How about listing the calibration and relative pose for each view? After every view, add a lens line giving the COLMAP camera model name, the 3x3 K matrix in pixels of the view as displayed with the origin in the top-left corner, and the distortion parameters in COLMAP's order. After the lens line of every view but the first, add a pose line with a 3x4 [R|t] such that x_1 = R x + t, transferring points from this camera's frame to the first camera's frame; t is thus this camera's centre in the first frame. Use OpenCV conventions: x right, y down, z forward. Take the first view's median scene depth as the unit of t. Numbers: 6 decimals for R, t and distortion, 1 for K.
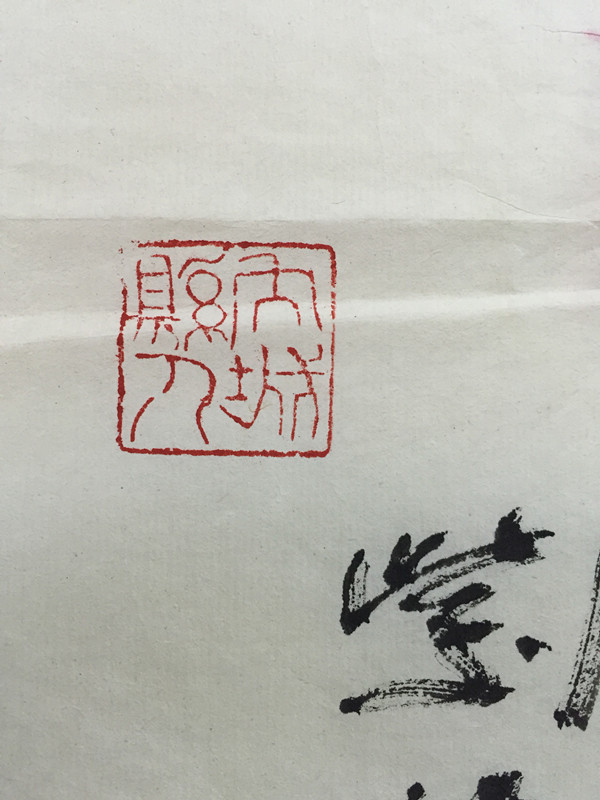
lens RADIAL K [[676.3, 0, 299.2], [0, 676.3, 400.3], [0, 0, 1]] dist [0.048350, -0.109974]
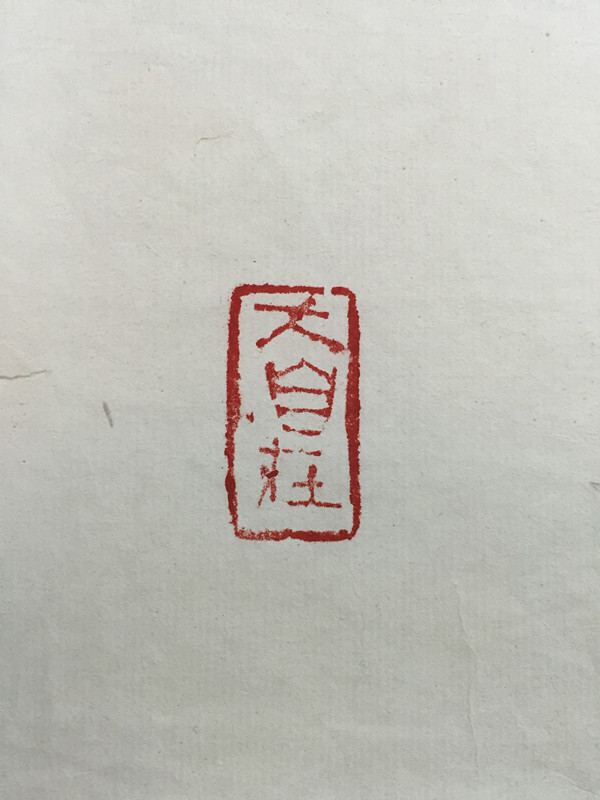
lens RADIAL K [[676.3, 0, 302.0], [0, 676.3, 400.1], [0, 0, 1]] dist [0.048350, -0.109974]
pose [[0.999973, -0.001759, -0.007099, -0.114202], [0.001777, 0.999995, 0.002610, -0.855222], [0.007094, -0.002623, 0.999971, 0.036943]]
